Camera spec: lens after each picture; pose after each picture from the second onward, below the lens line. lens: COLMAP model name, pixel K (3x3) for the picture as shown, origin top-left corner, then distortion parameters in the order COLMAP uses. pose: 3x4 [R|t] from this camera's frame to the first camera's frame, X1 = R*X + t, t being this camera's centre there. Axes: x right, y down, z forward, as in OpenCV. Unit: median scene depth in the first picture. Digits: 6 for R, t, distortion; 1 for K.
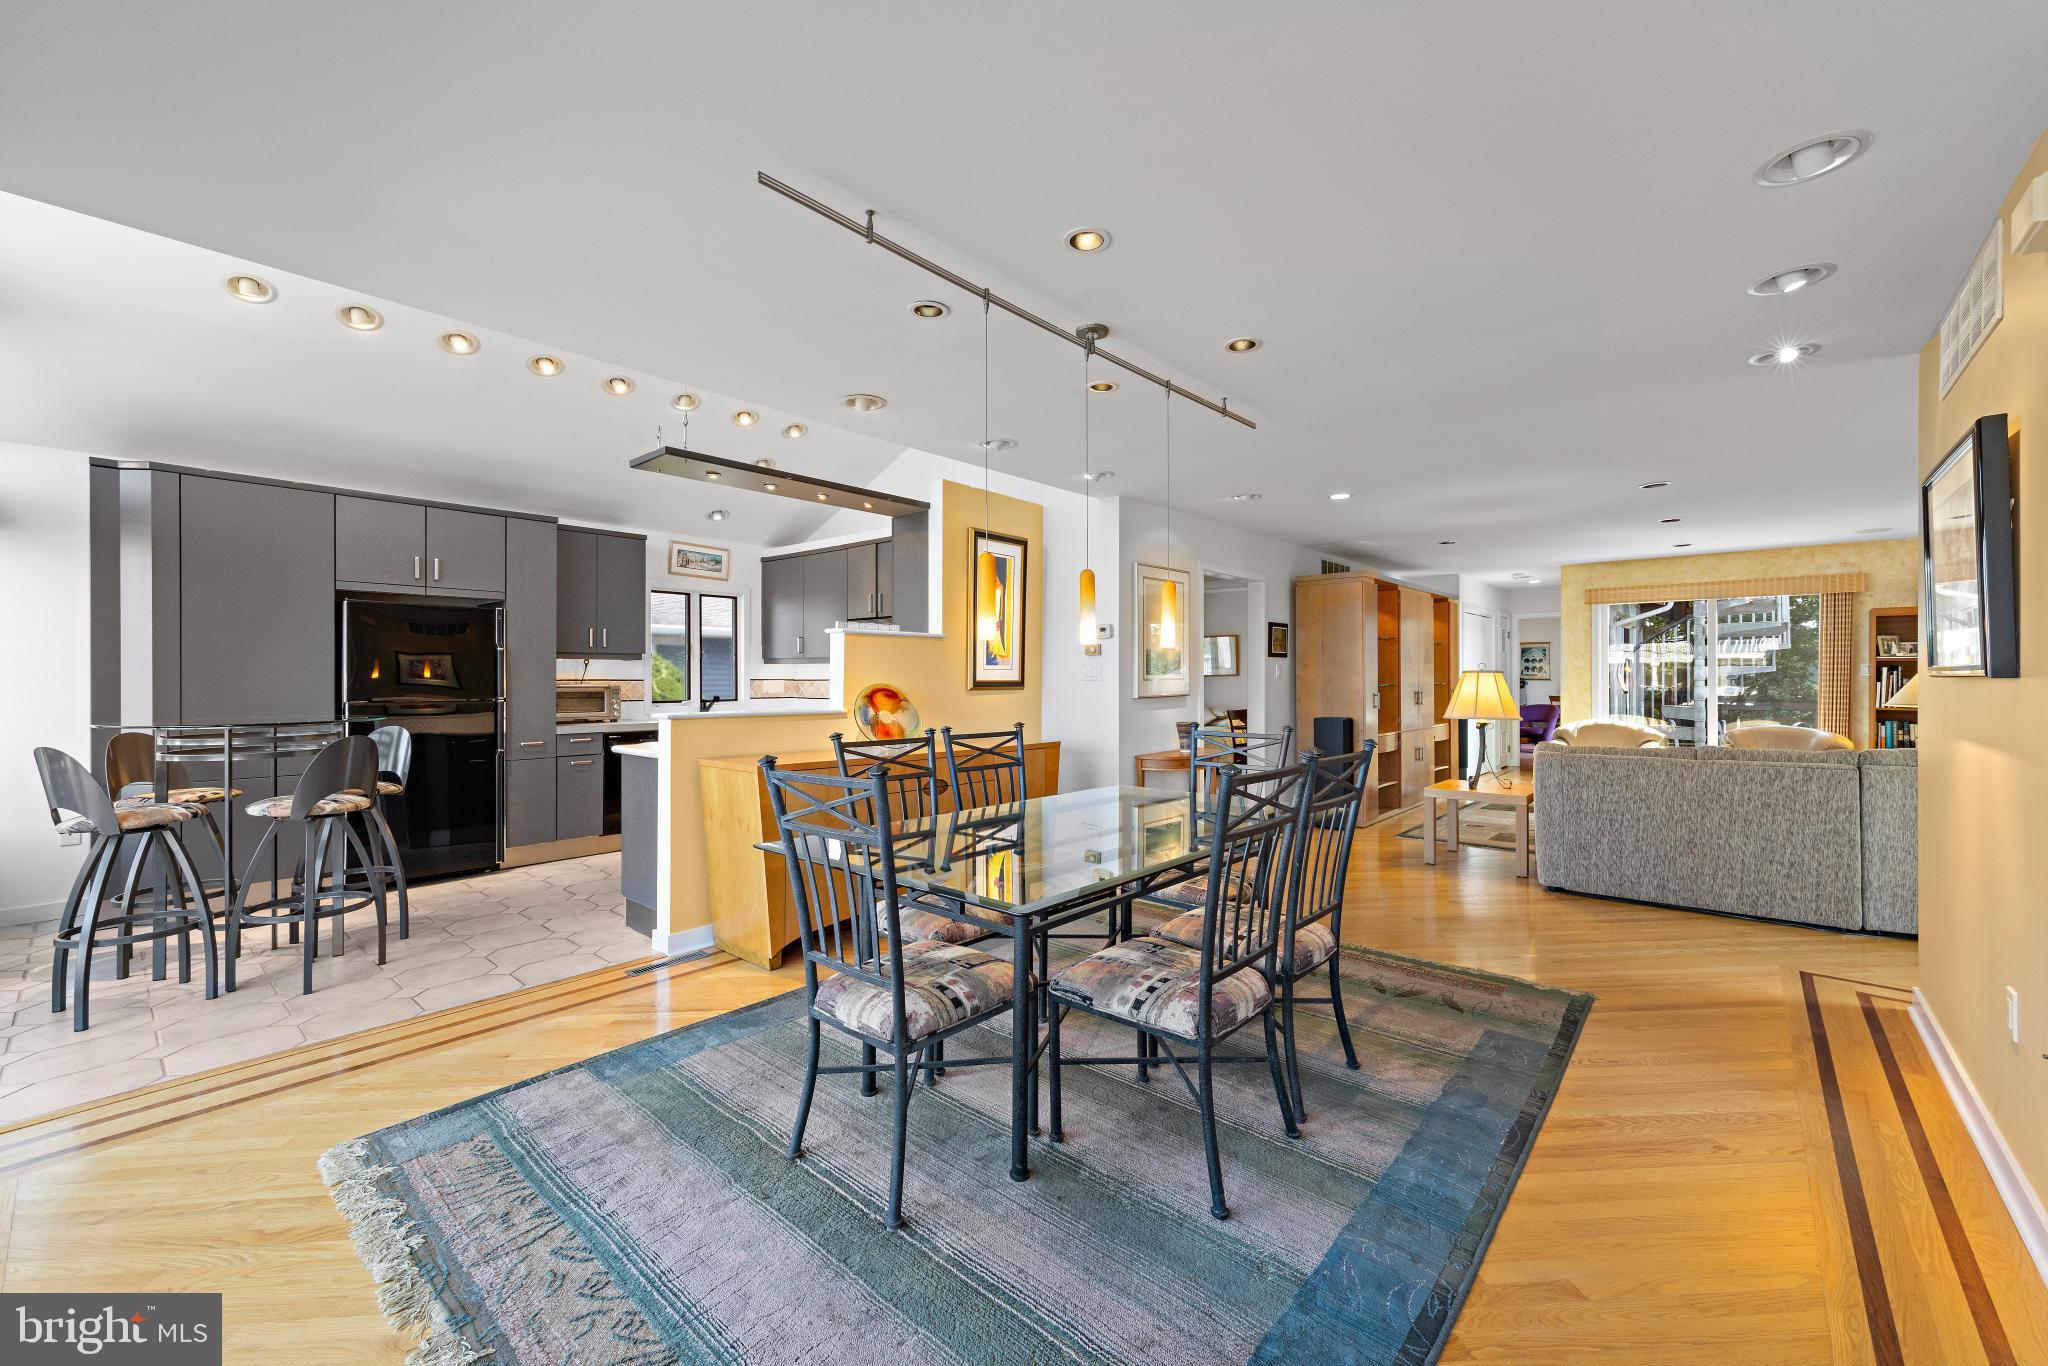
lens RADIAL K [[797.7, 0, 1036.2], [0, 797.7, 673.6], [0, 0, 1]] dist [0.000763, -0.000031]
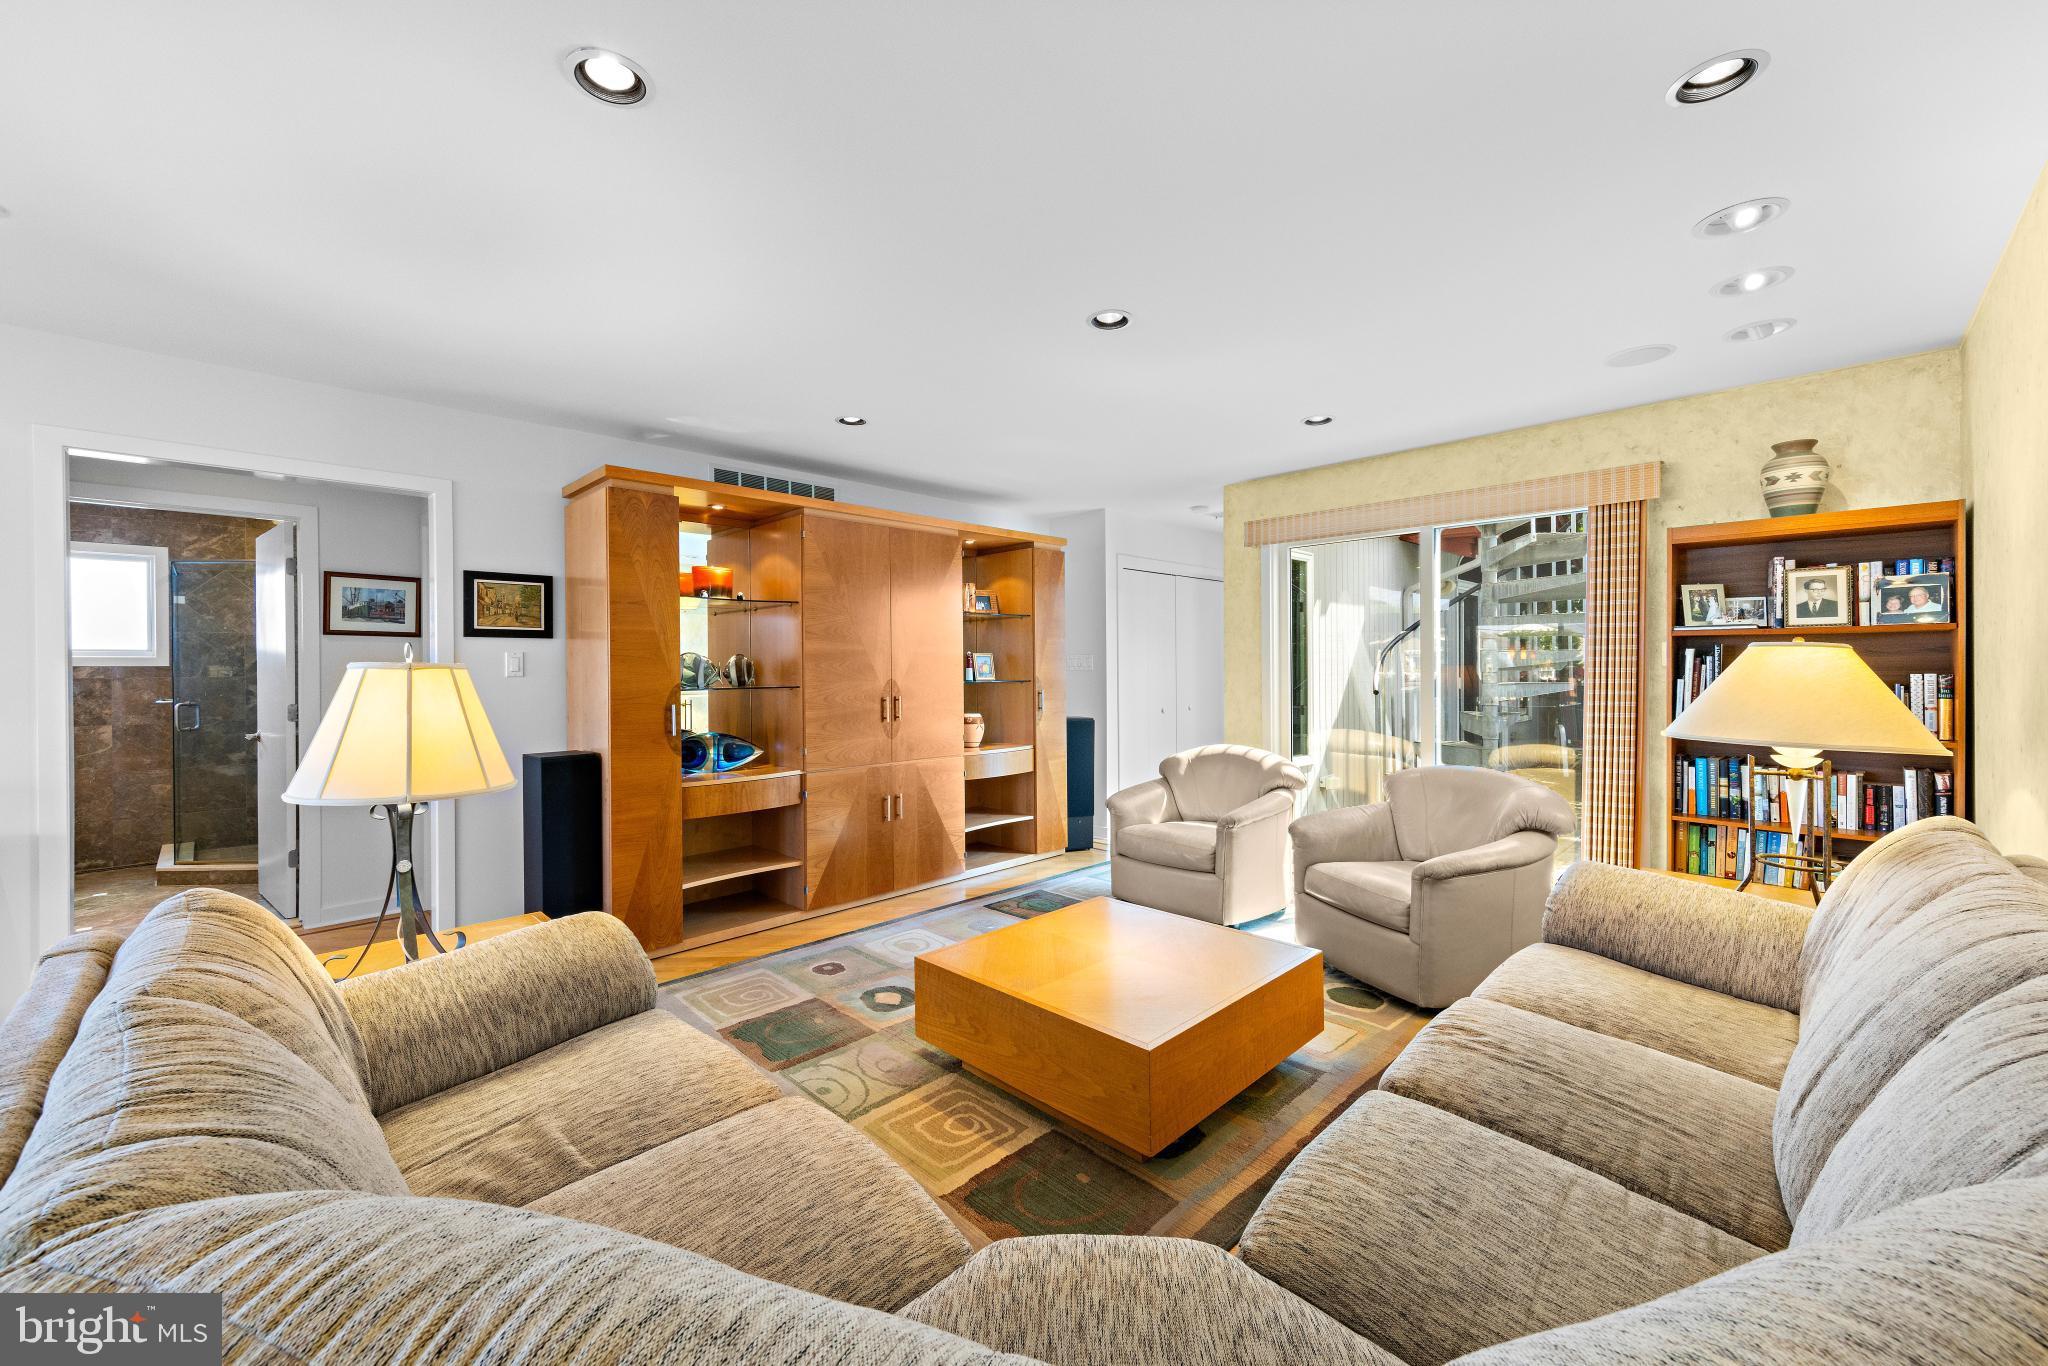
lens RADIAL K [[797.7, 0, 1036.2], [0, 797.7, 673.6], [0, 0, 1]] dist [0.000763, -0.000031]
pose [[0.999062, -0.005996, -0.042889, 0.674909], [0.006453, 0.999924, 0.010532, -0.000433], [0.042823, -0.010799, 0.999024, 0.488452]]
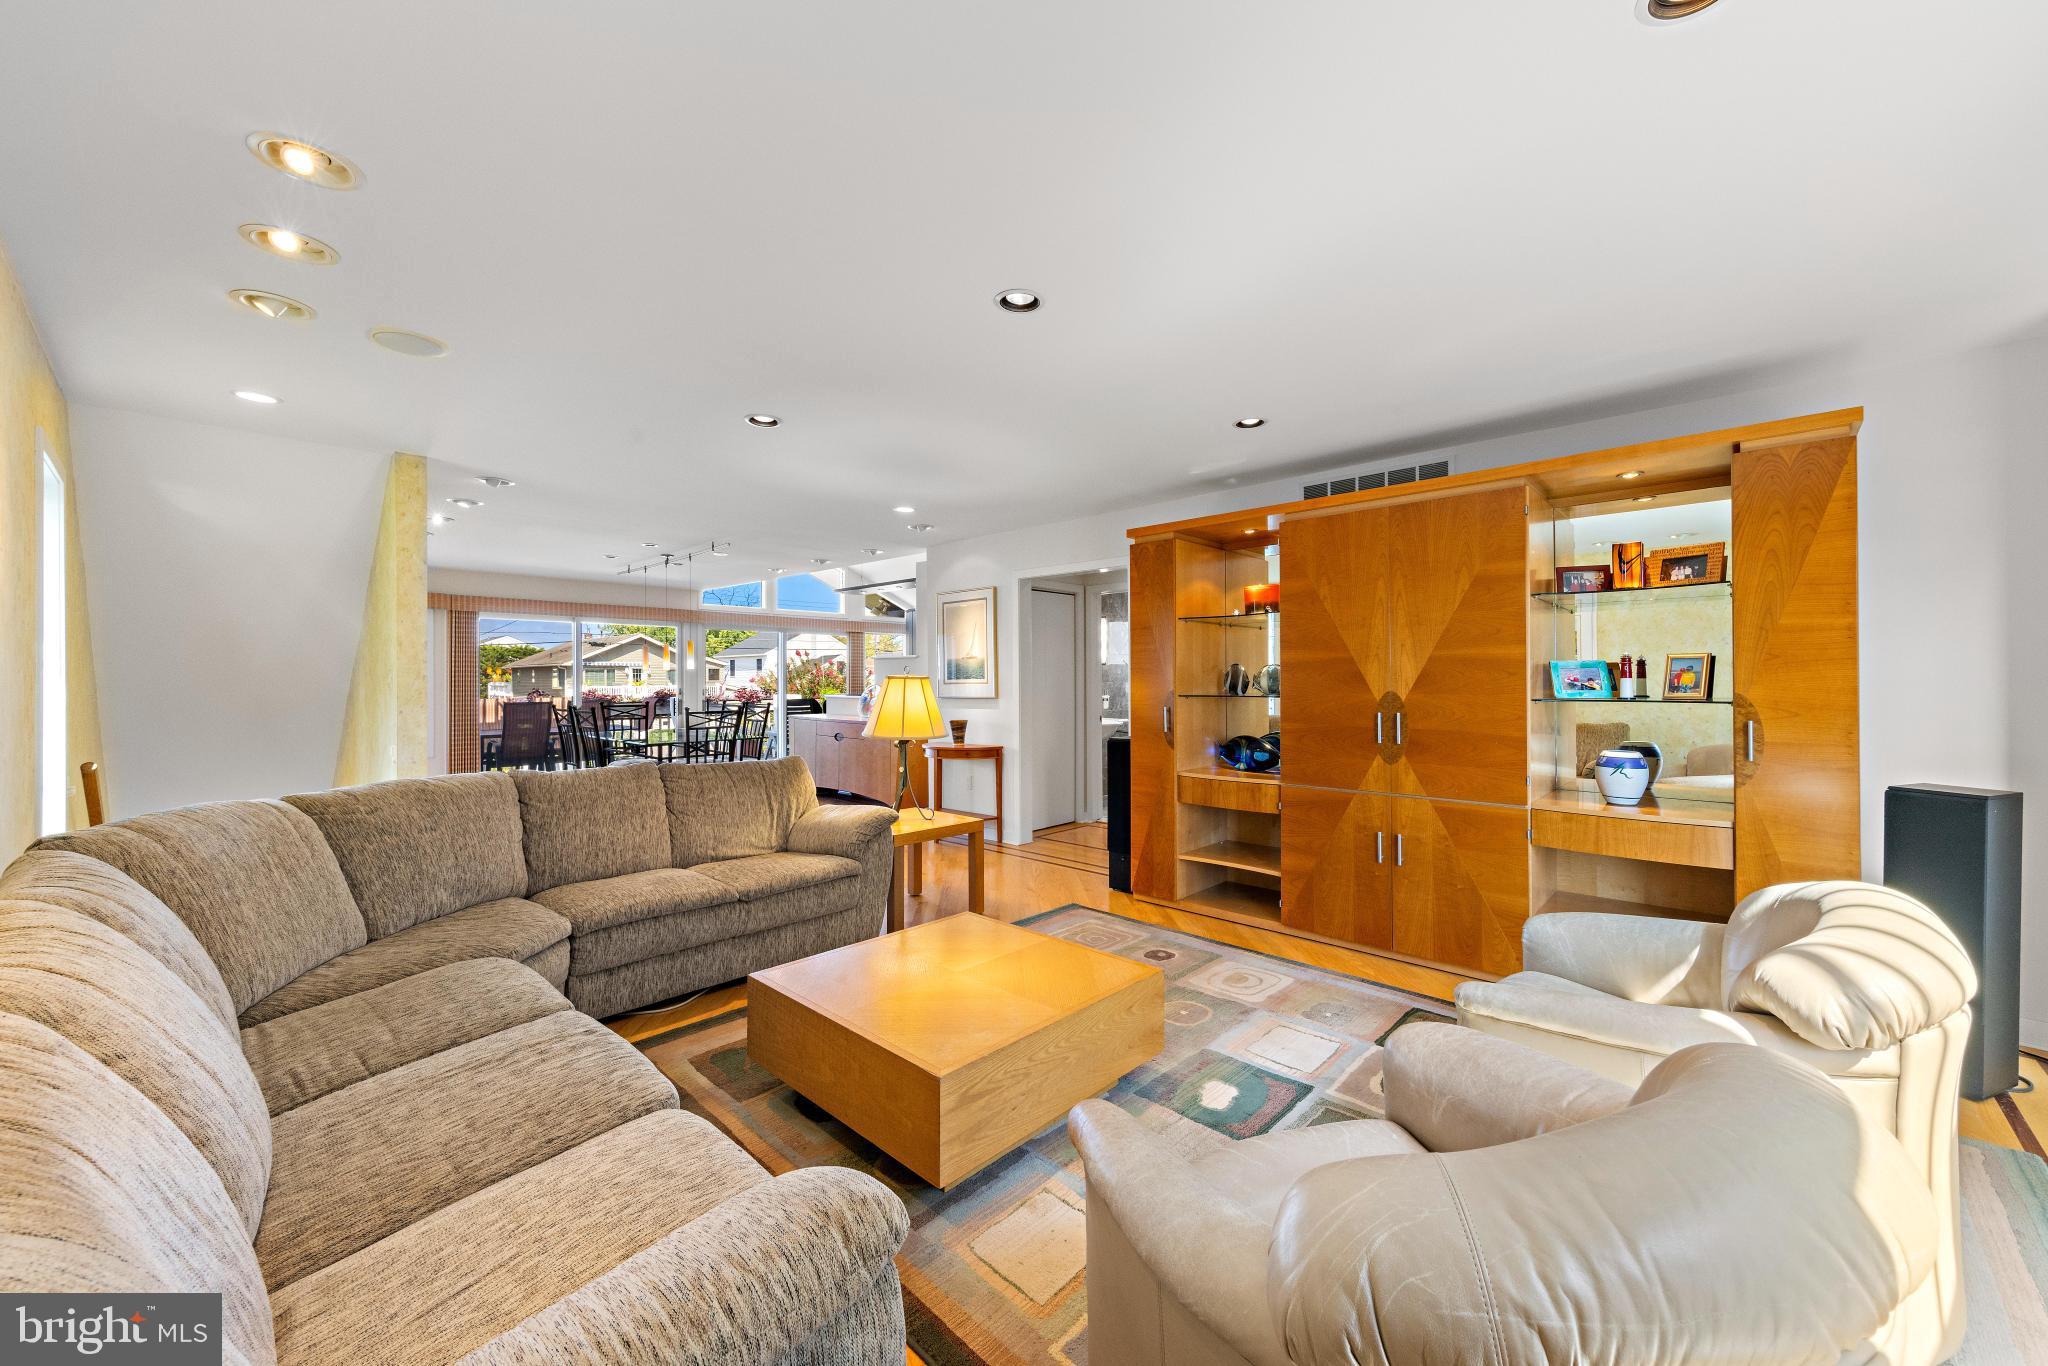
lens RADIAL K [[768.8, 0, 1024.0], [0, 768.8, 683.0], [0, 0, 1]] dist [0.000233, -0.000006]
pose [[-0.023548, 0.003164, -0.999718, 1.033006], [0.003809, 0.999988, 0.003075, 0.001867], [0.999715, -0.003736, -0.023560, 0.885590]]
